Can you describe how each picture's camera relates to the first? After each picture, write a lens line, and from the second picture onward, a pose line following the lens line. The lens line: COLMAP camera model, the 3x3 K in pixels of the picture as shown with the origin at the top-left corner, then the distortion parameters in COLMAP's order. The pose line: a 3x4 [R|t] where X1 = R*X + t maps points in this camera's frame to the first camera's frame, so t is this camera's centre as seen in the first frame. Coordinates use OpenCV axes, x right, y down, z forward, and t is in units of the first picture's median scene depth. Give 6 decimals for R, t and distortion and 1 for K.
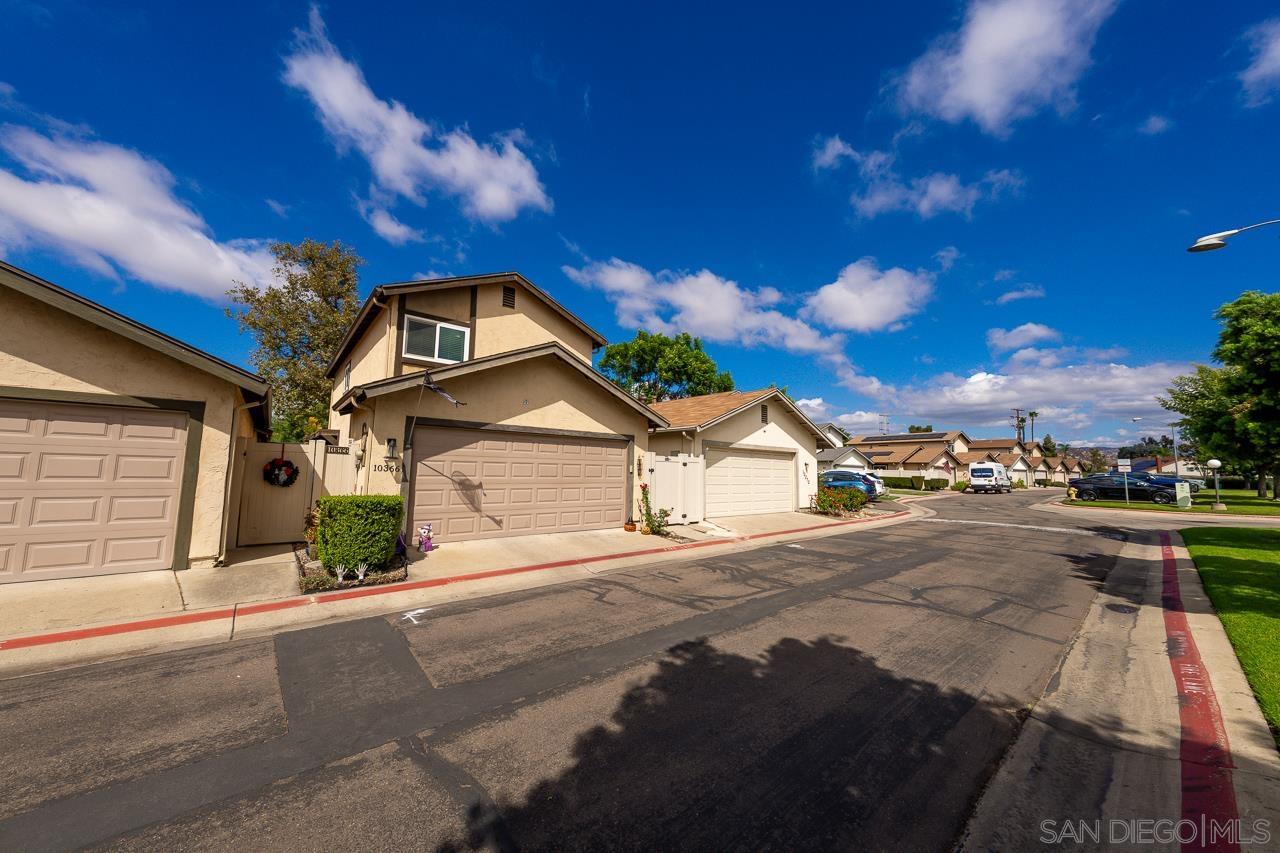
lens RADIAL K [[438.4, 0, 639.5], [0, 438.4, 426.9], [0, 0, 1]] dist [-0.003285, 0.002044]
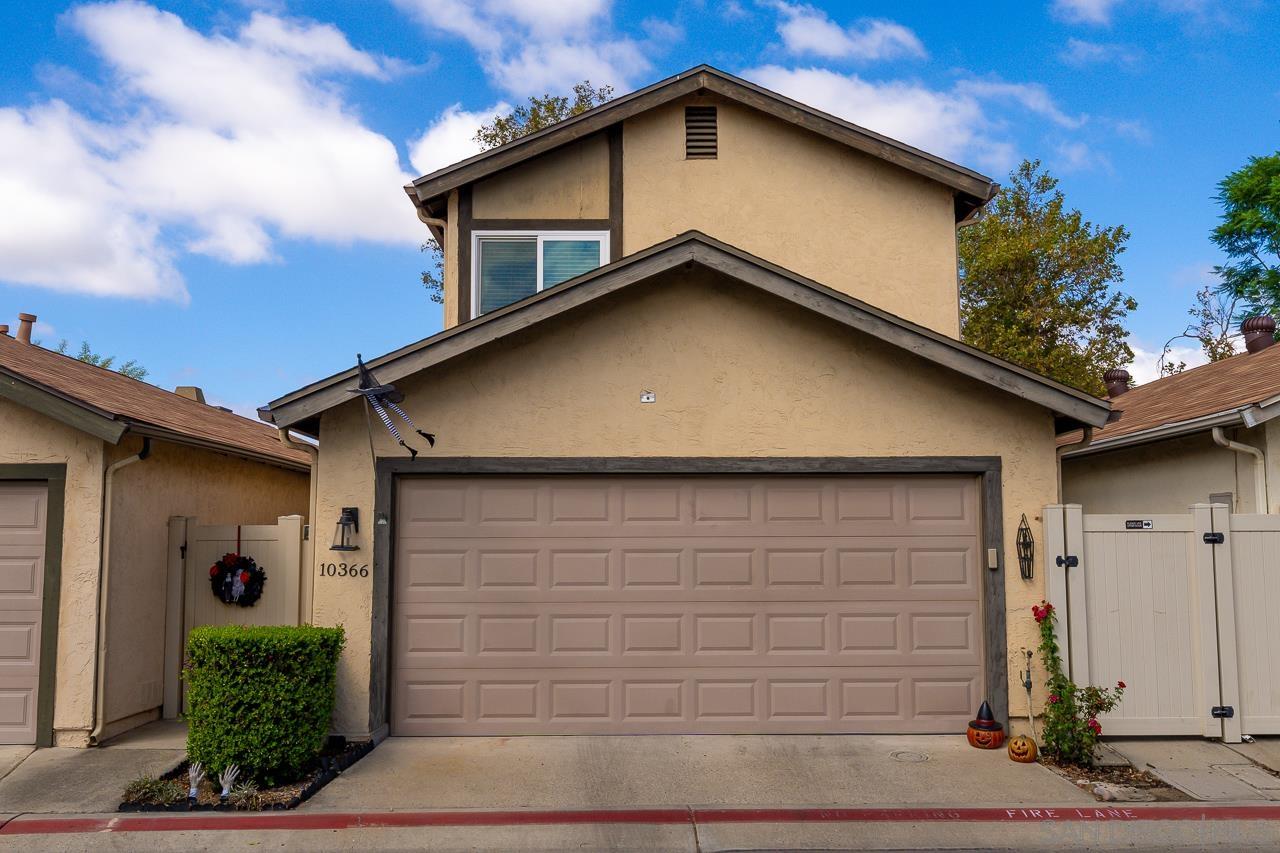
lens RADIAL K [[1165.0, 0, 640.3], [0, 1165.0, 427.2], [0, 0, 1]] dist [0.022558, 0.000000]
pose [[0.770539, -0.087263, -0.631391, 0.358615], [0.080797, 0.995965, -0.039047, 0.010508], [0.632251, -0.020927, 0.774481, 0.157056]]
